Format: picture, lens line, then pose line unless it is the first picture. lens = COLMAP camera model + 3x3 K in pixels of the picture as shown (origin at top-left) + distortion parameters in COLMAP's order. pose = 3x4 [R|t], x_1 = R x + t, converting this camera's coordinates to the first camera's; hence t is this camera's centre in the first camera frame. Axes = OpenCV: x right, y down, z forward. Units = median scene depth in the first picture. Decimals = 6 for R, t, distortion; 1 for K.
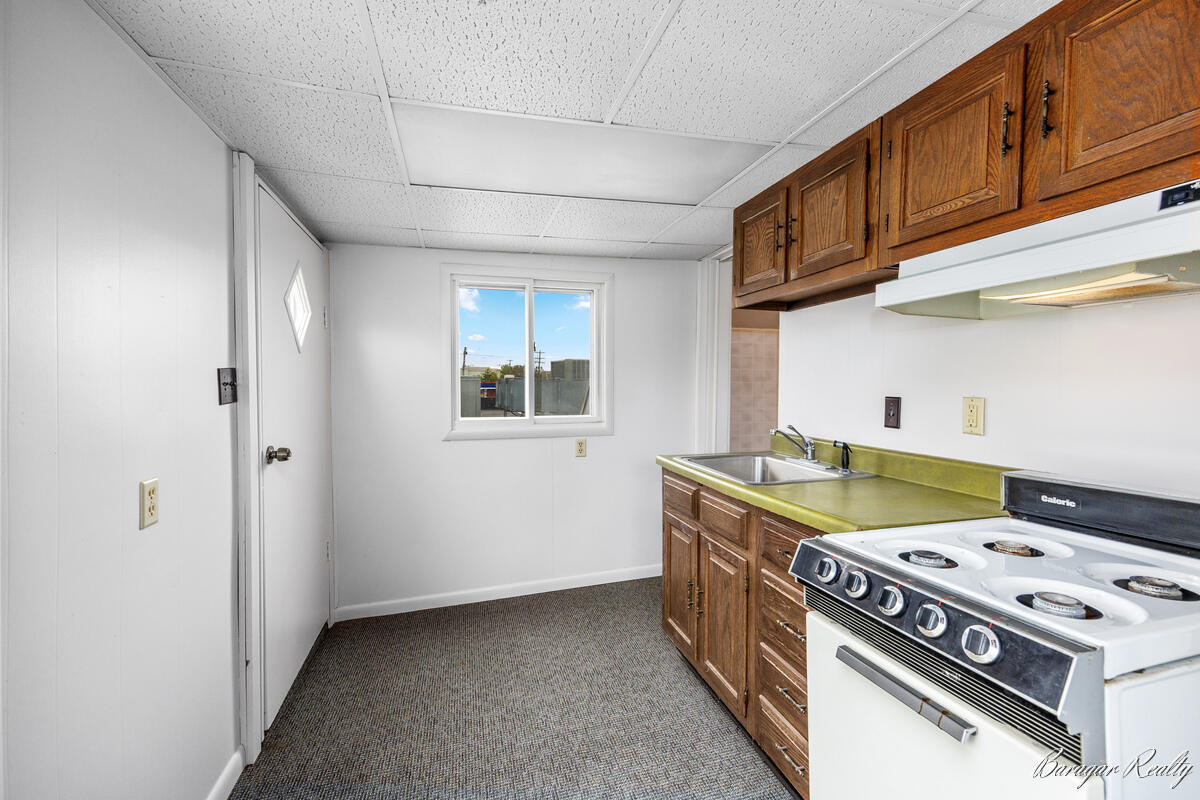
lens RADIAL K [[518.1, 0, 604.5], [0, 518.1, 391.3], [0, 0, 1]] dist [0.001679, 0.000108]
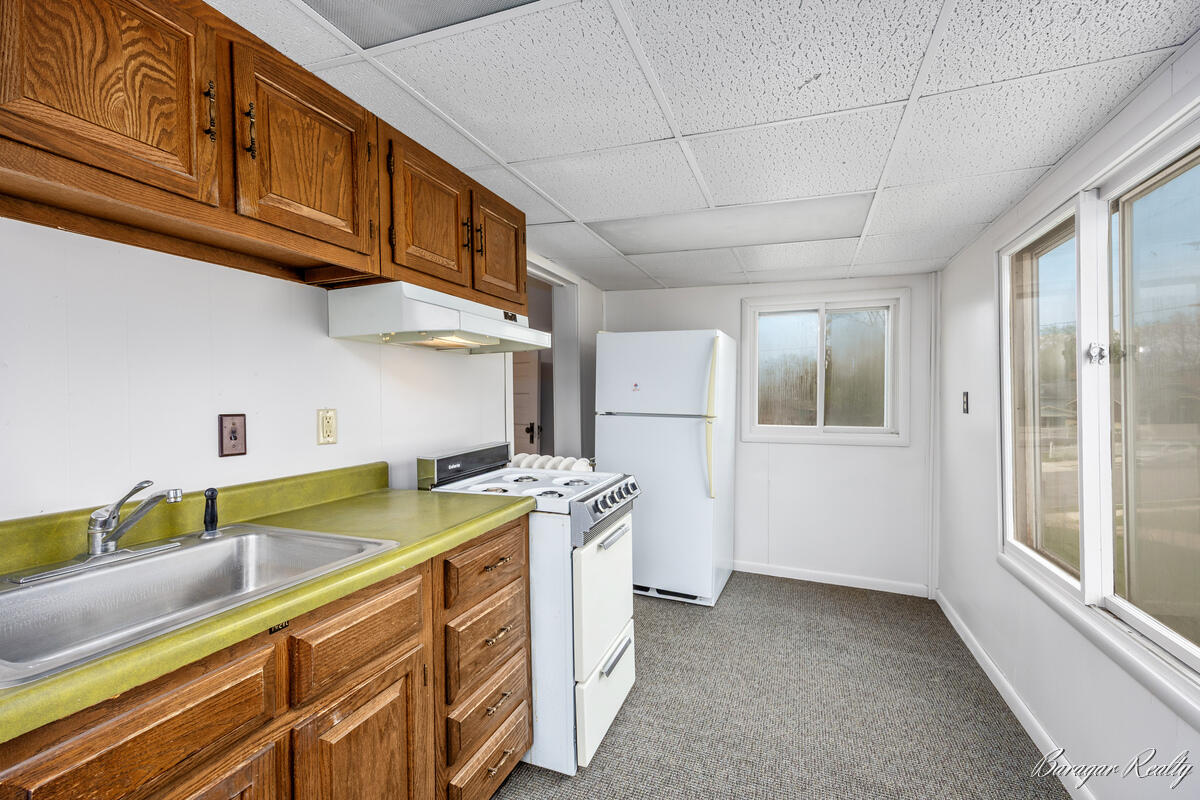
lens RADIAL K [[518.1, 0, 606.0], [0, 518.1, 406.8], [0, 0, 1]] dist [0.001679, 0.000108]
pose [[-0.807398, -0.000794, 0.590006, -0.351905], [0.020829, 0.999337, 0.029848, -0.012183], [-0.589639, 0.036389, -0.806847, 1.441175]]
